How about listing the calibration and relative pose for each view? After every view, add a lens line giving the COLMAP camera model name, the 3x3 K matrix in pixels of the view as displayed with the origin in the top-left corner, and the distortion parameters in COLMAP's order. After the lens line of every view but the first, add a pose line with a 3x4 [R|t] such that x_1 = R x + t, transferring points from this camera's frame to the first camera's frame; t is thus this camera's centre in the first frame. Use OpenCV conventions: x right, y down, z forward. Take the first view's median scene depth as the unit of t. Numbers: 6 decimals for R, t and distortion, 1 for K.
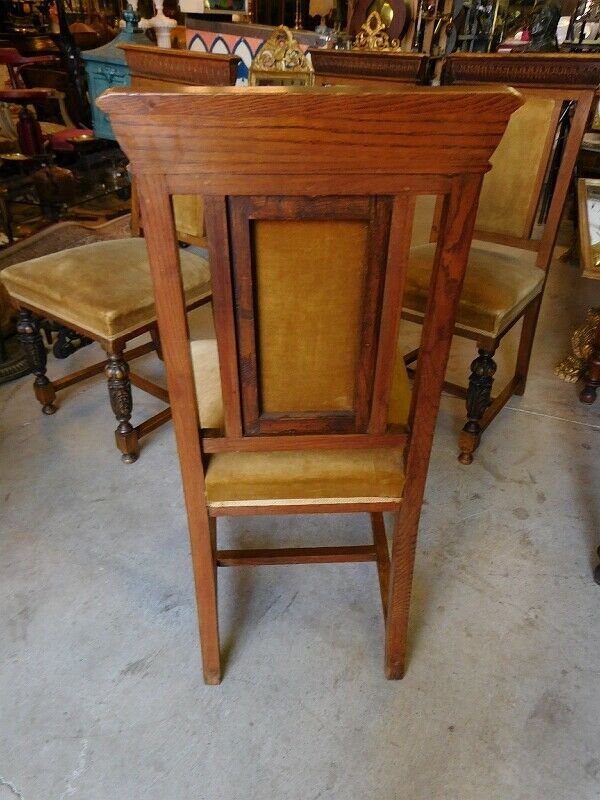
lens RADIAL K [[595.9, 0, 297.2], [0, 595.9, 400.6], [0, 0, 1]] dist [-0.028752, 0.063273]
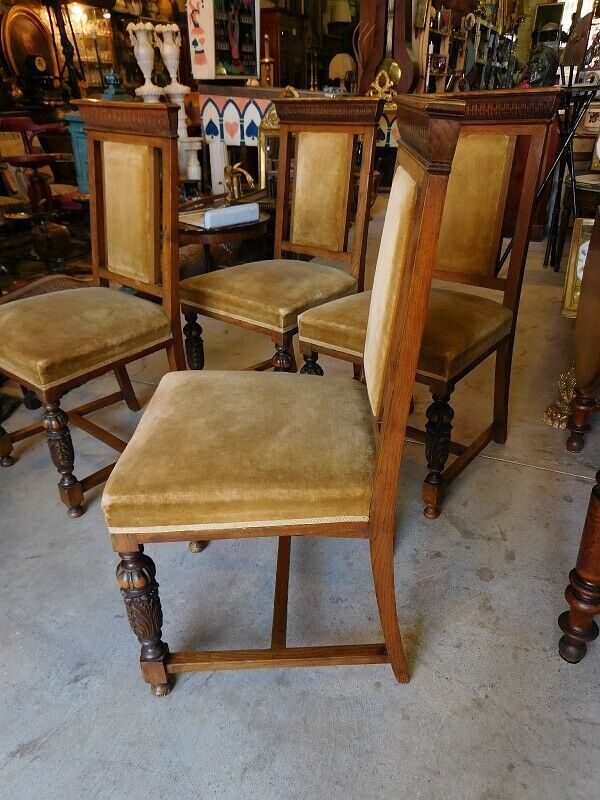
lens RADIAL K [[595.9, 0, 297.2], [0, 595.9, 400.7], [0, 0, 1]] dist [-0.028752, 0.063273]
pose [[0.997927, -0.011777, -0.063277, 0.129520], [0.006508, 0.996542, -0.082836, -0.000476], [0.064034, 0.082253, 0.994552, 0.051282]]
